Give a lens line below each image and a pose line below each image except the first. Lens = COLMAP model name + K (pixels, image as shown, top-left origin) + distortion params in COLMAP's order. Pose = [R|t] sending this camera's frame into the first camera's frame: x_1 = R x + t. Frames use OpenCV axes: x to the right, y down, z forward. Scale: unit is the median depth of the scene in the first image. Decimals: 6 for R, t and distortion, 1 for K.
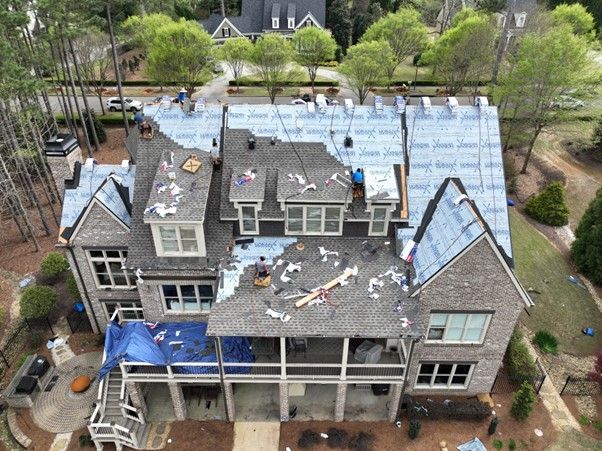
lens RADIAL K [[420.4, 0, 300.5], [0, 420.4, 225.4], [0, 0, 1]] dist [0.005418, 0.006945]
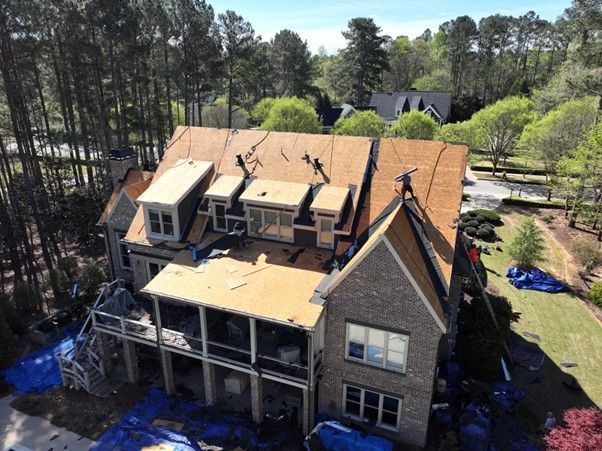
lens RADIAL K [[420.4, 0, 300.7], [0, 420.4, 225.4], [0, 0, 1]] dist [0.005418, 0.006945]
pose [[0.930680, 0.120911, -0.345277, 0.502344], [-0.190463, 0.965948, -0.175125, 0.173530], [0.312345, 0.228748, 0.922017, -0.002906]]
